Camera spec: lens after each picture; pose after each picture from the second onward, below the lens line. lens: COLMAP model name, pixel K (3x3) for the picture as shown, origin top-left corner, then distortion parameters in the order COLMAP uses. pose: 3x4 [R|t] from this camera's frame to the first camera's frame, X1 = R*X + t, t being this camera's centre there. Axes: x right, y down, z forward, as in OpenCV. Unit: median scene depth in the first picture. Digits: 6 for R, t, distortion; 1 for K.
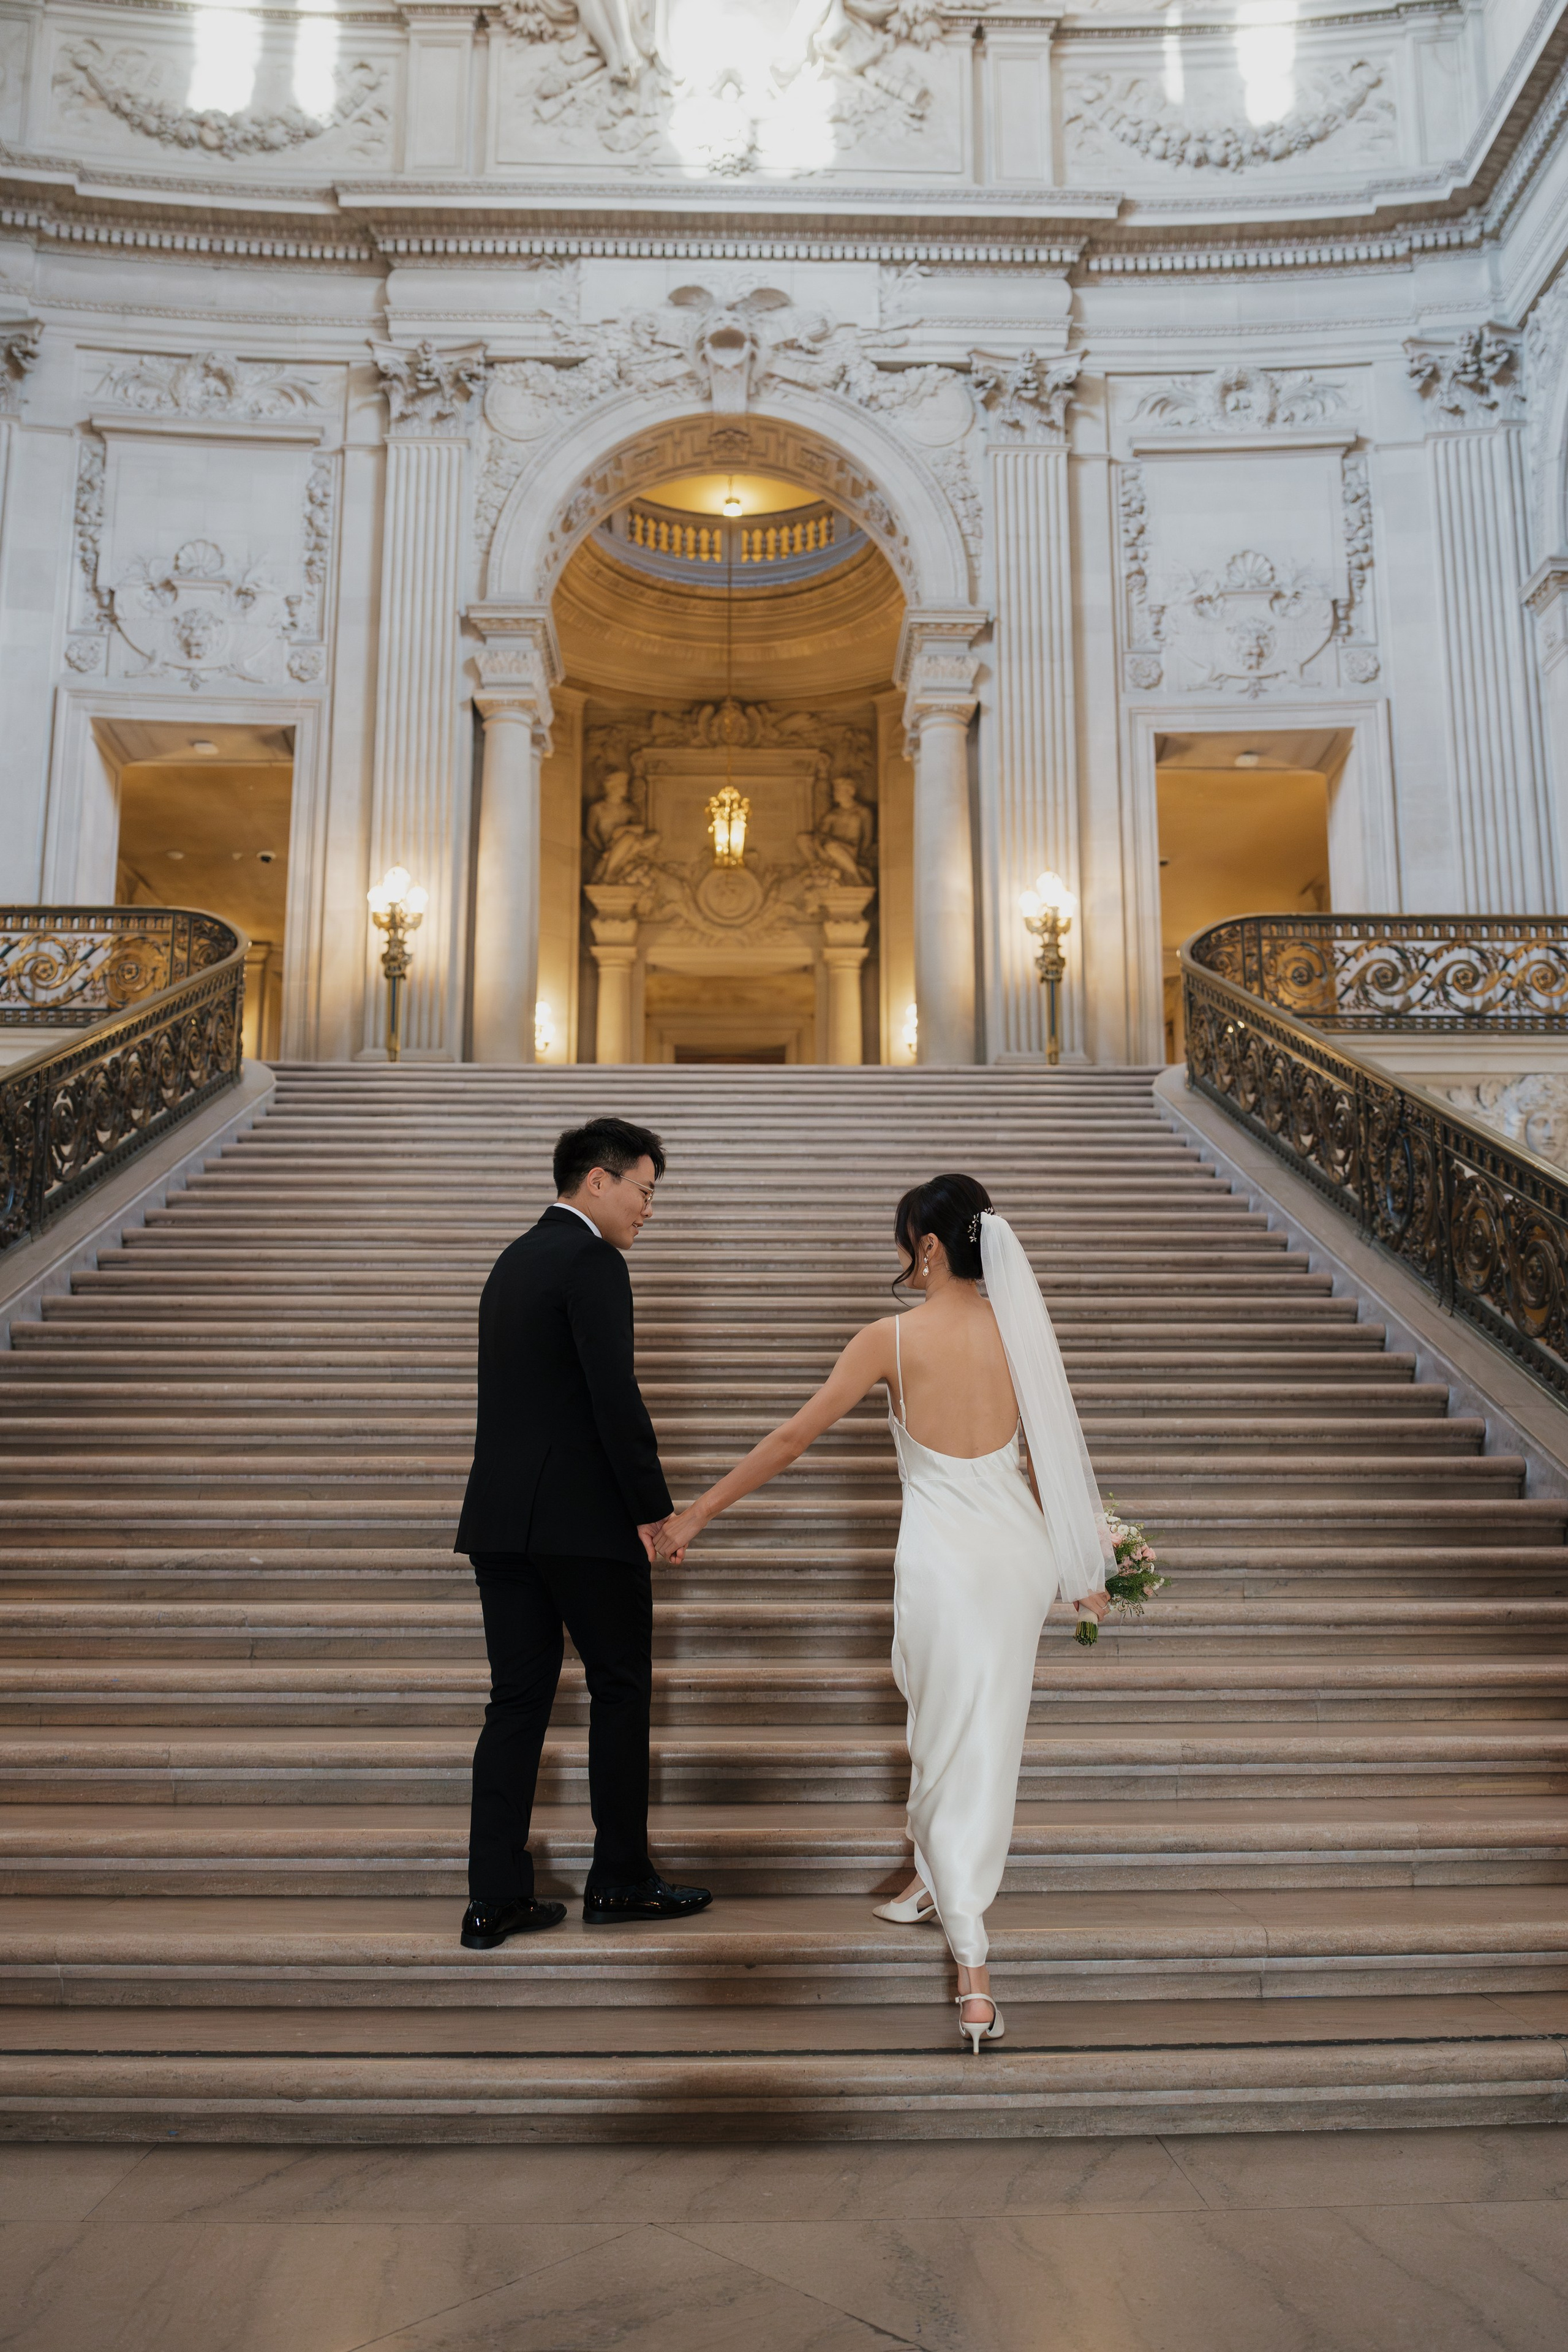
lens RADIAL K [[1945.8, 0, 765.2], [0, 1945.8, 1174.1], [0, 0, 1]] dist [-0.016782, -0.006756]
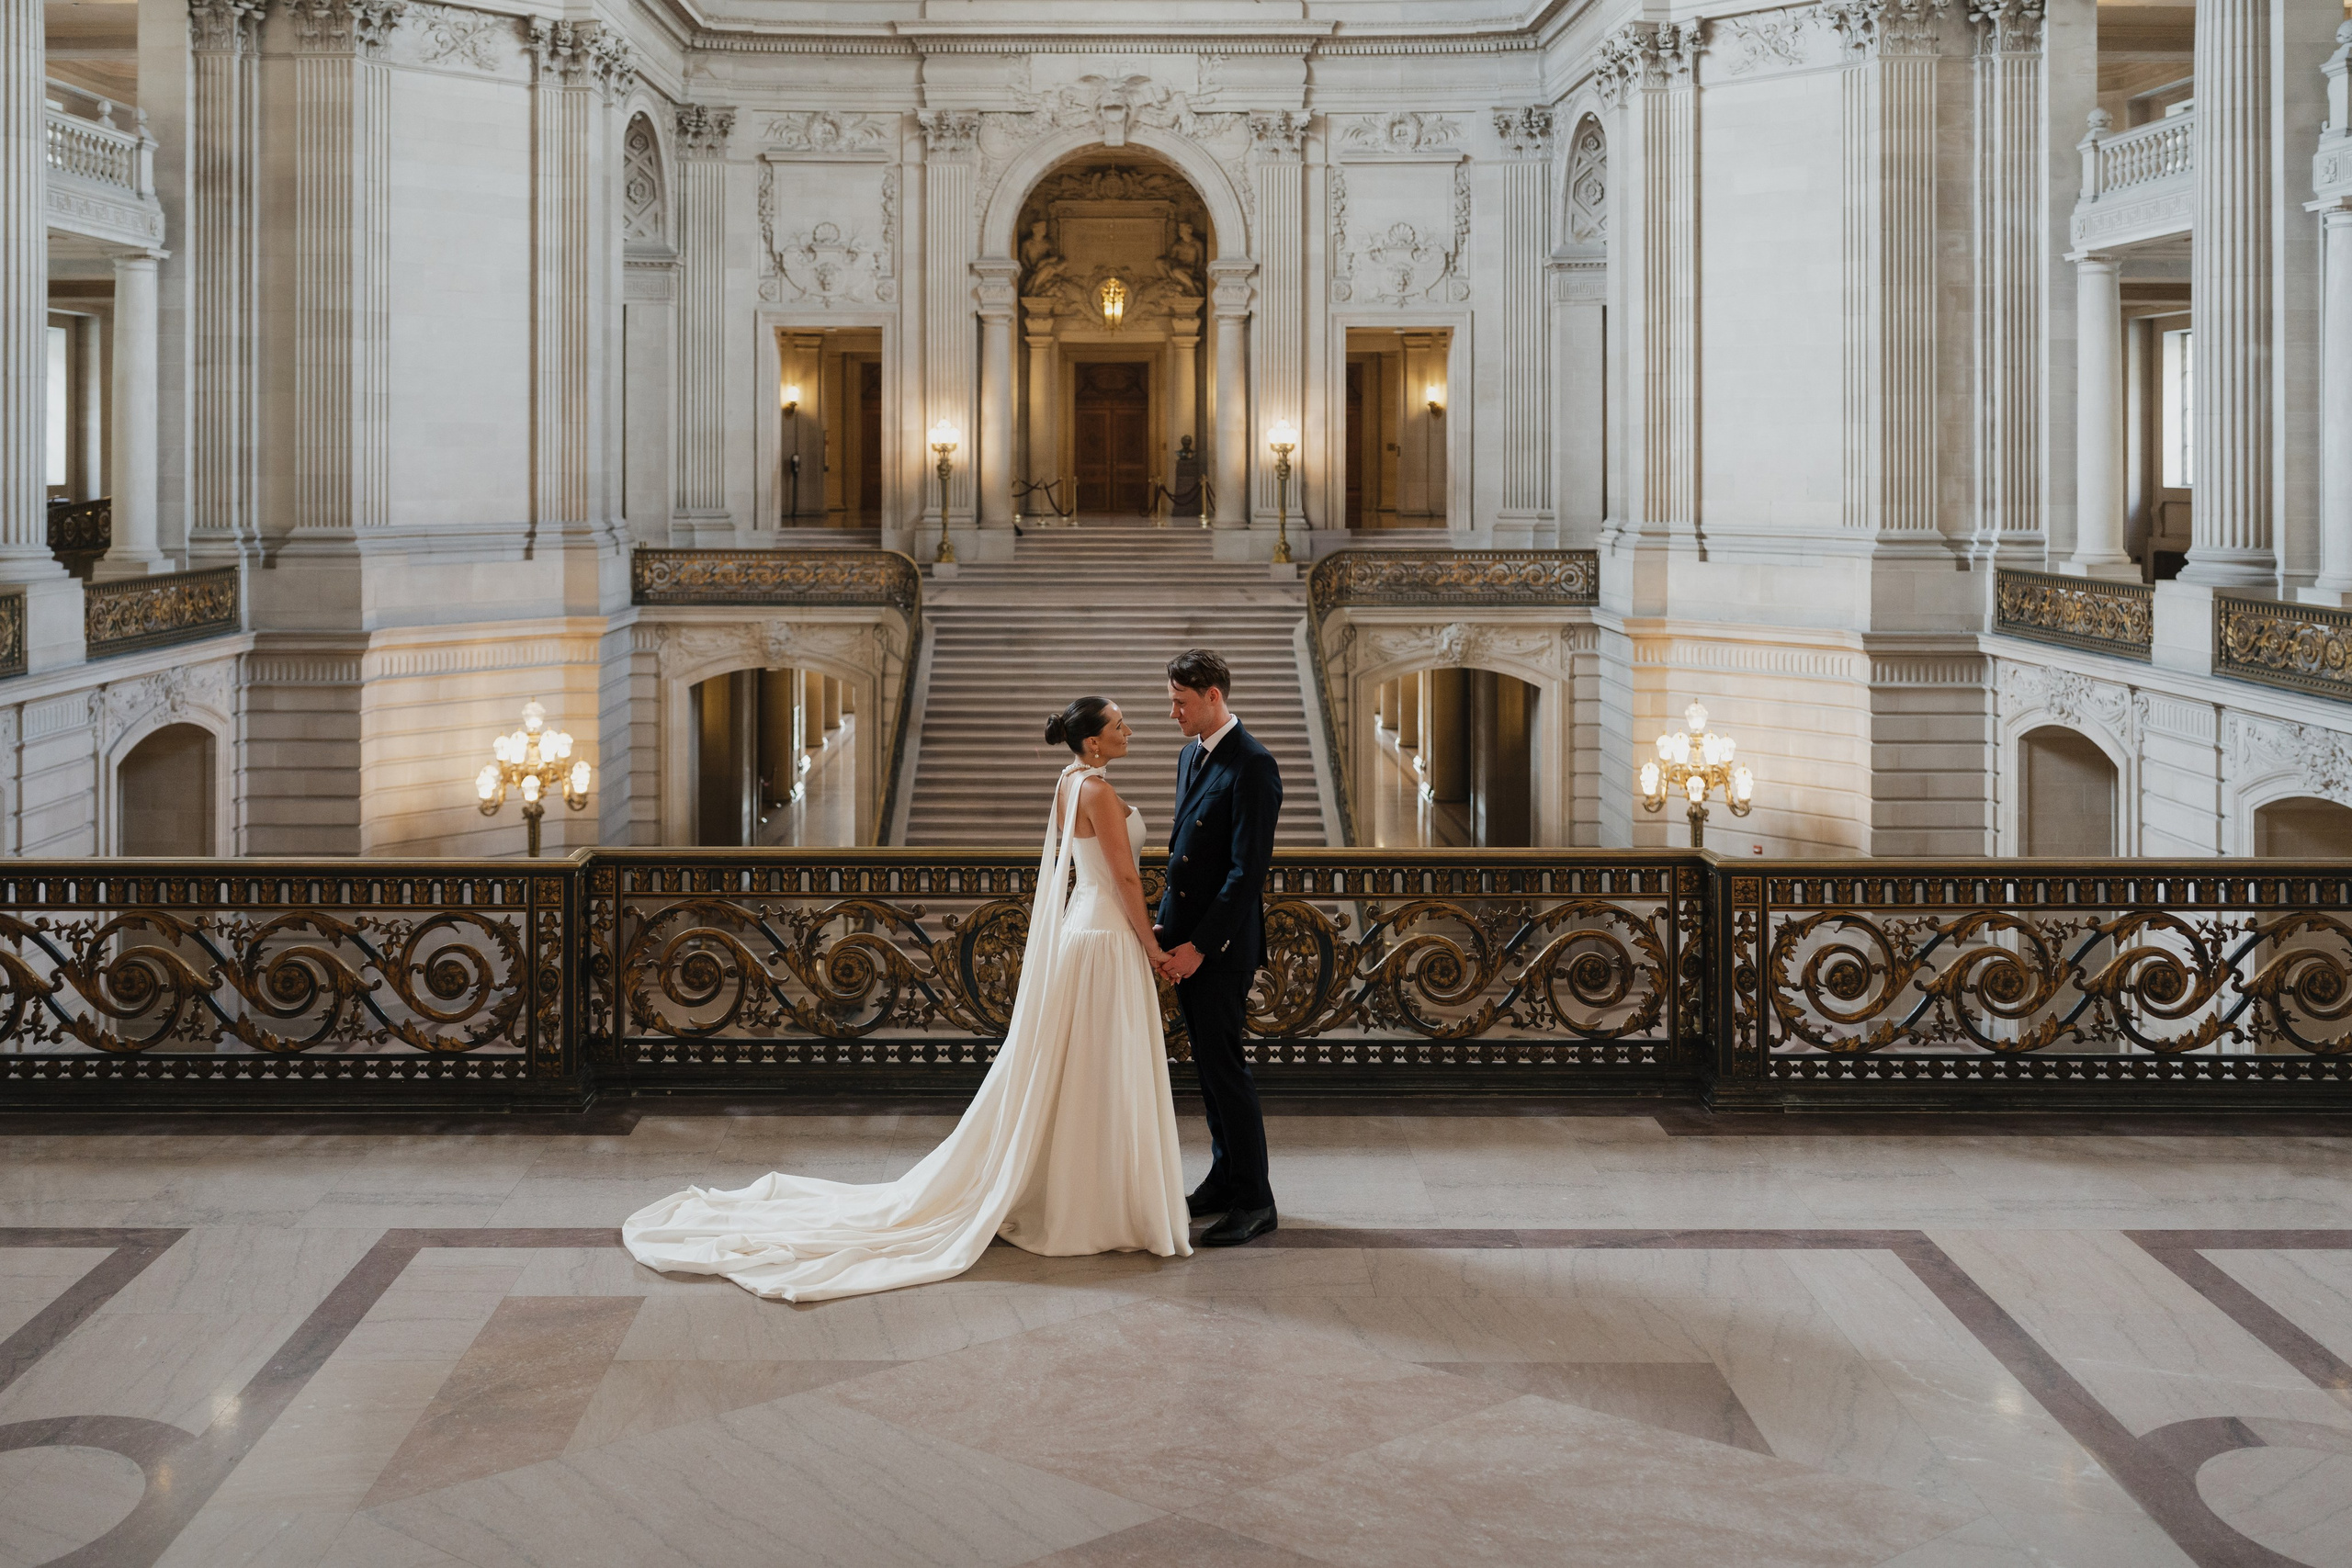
lens RADIAL K [[2075.2, 0, 1070.9], [0, 2075.2, 446.2], [0, 0, 1]] dist [-0.044103, -0.004365]
pose [[0.999510, -0.000455, -0.031289, 0.001125], [0.006086, 0.983627, 0.180113, -0.464864], [0.030695, -0.180215, 0.983148, -0.947685]]
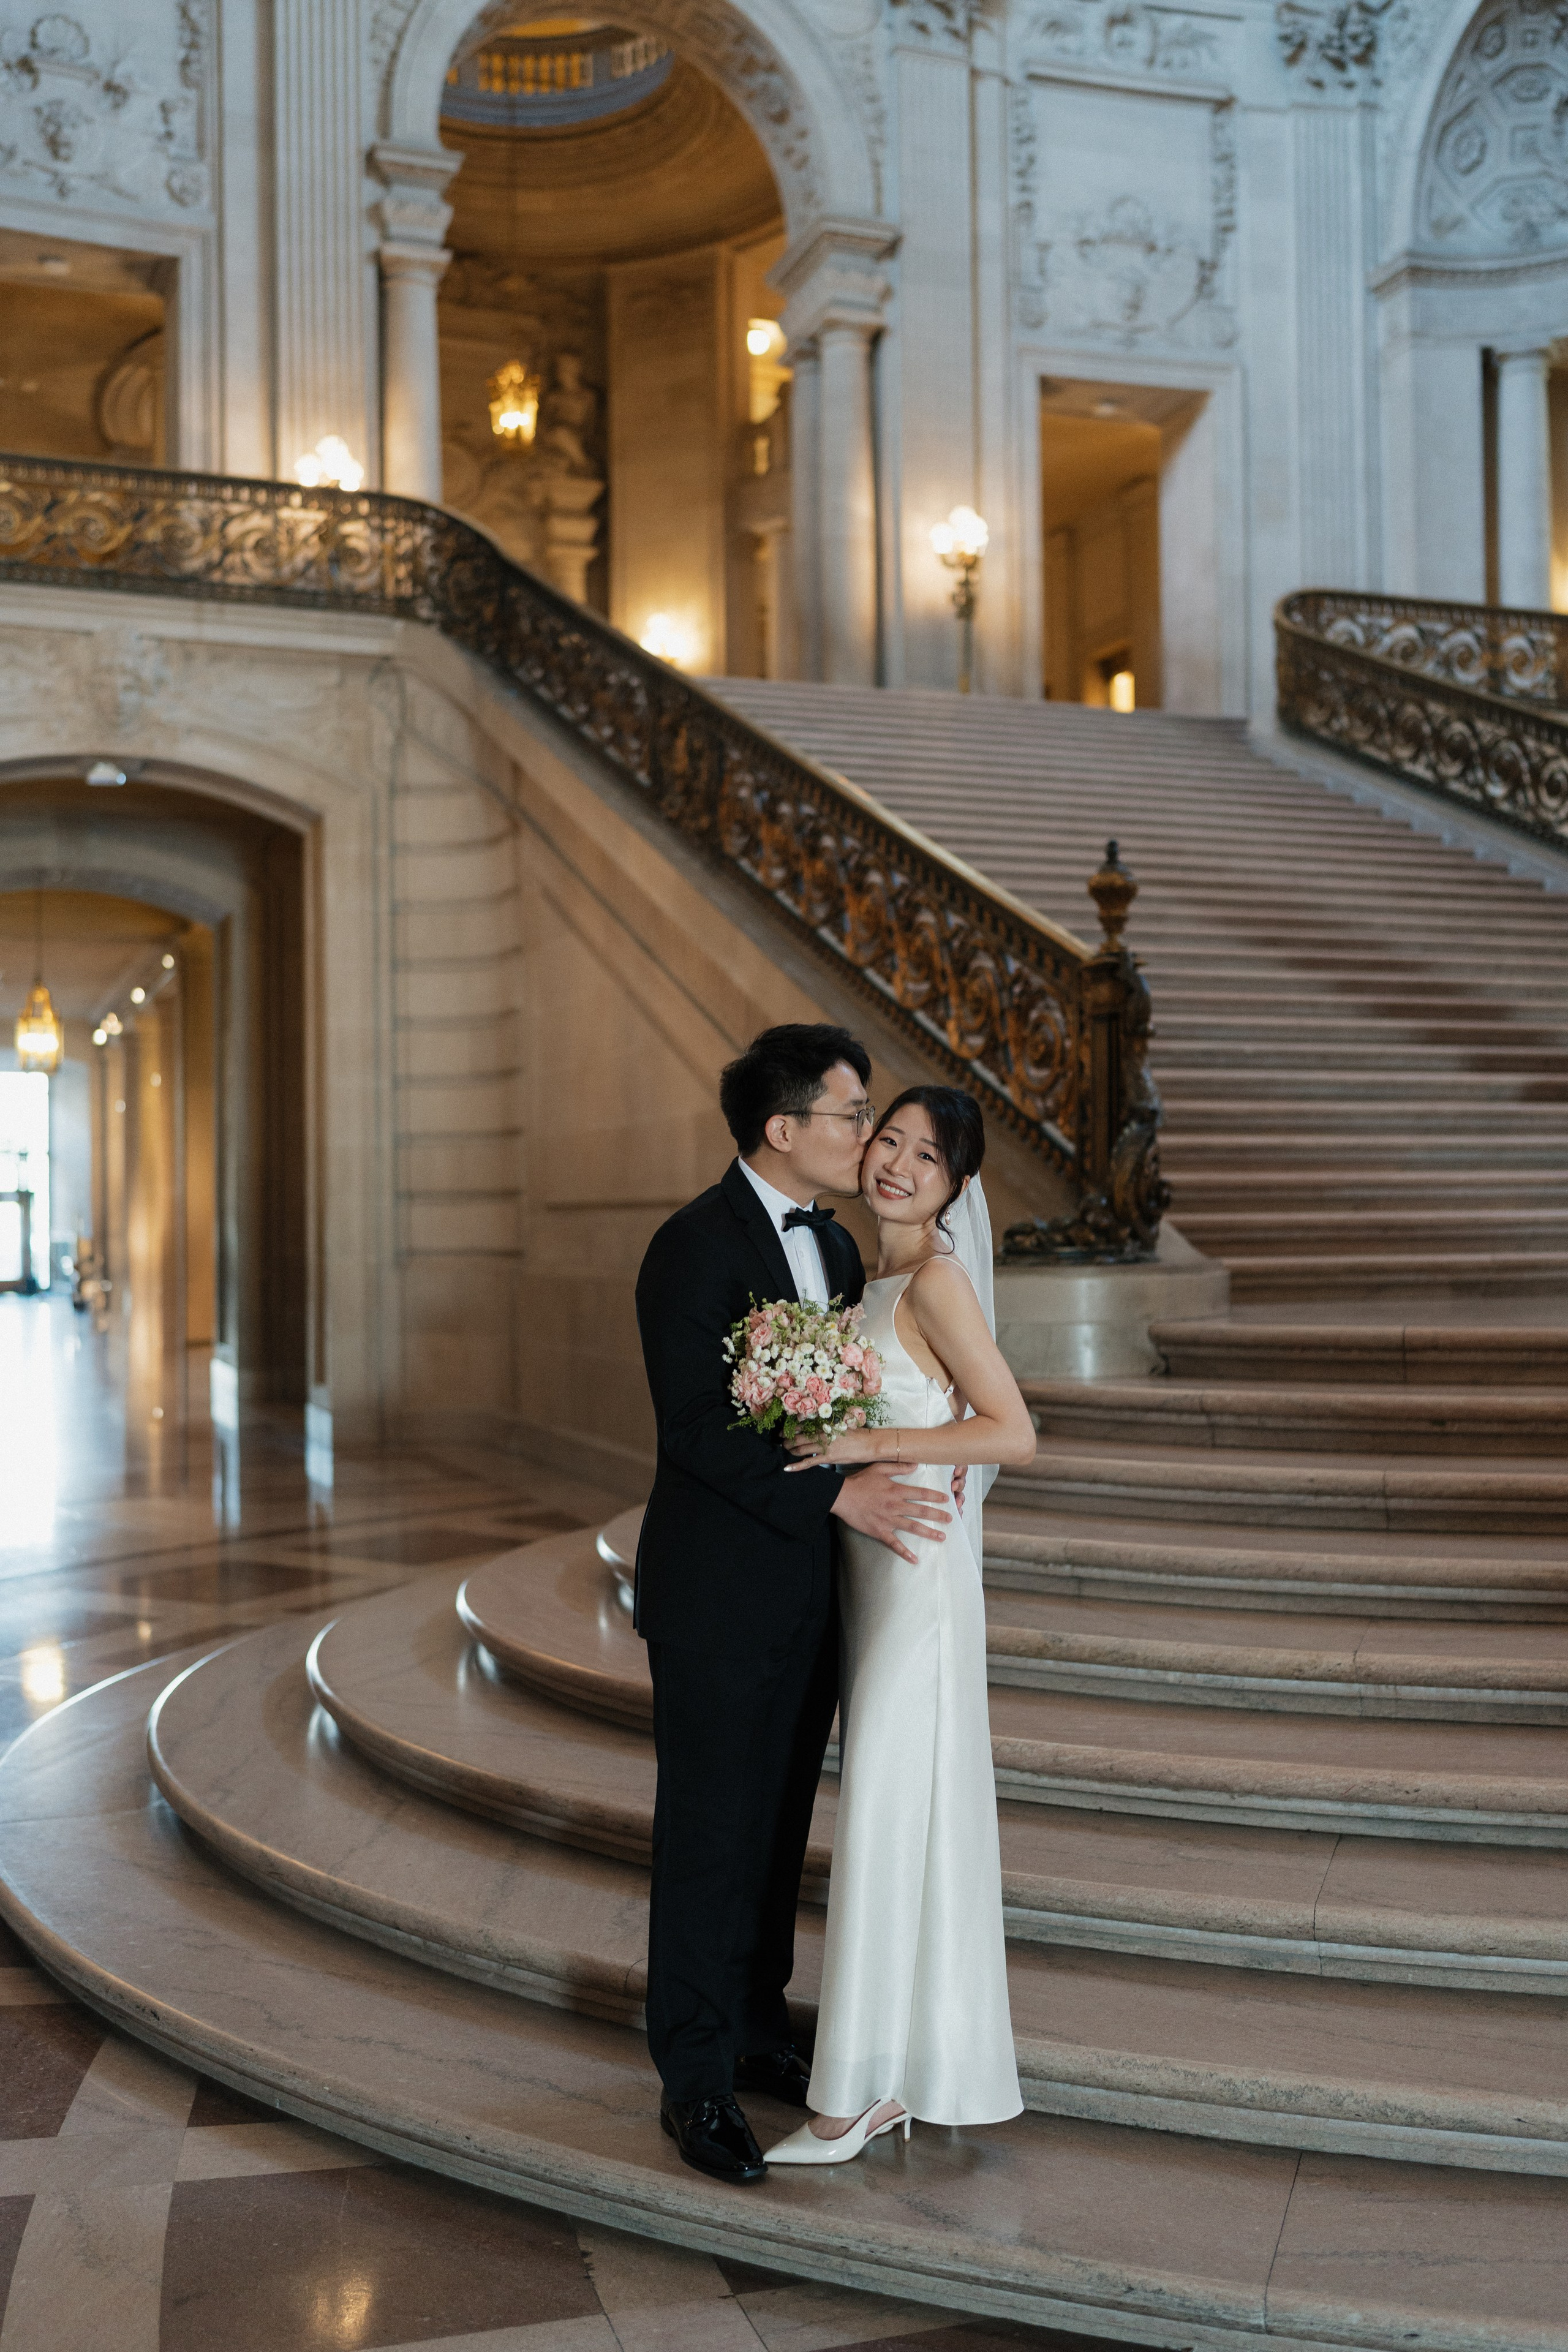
lens RADIAL K [[2289.6, 0, 793.6], [0, 2289.6, 1183.5], [0, 0, 1]] dist [-0.003894, 0.004198]
pose [[0.937939, -0.008508, 0.346696, -0.338561], [-0.048401, 0.986703, 0.155157, 0.013417], [-0.343407, -0.162308, 0.925056, -0.140897]]
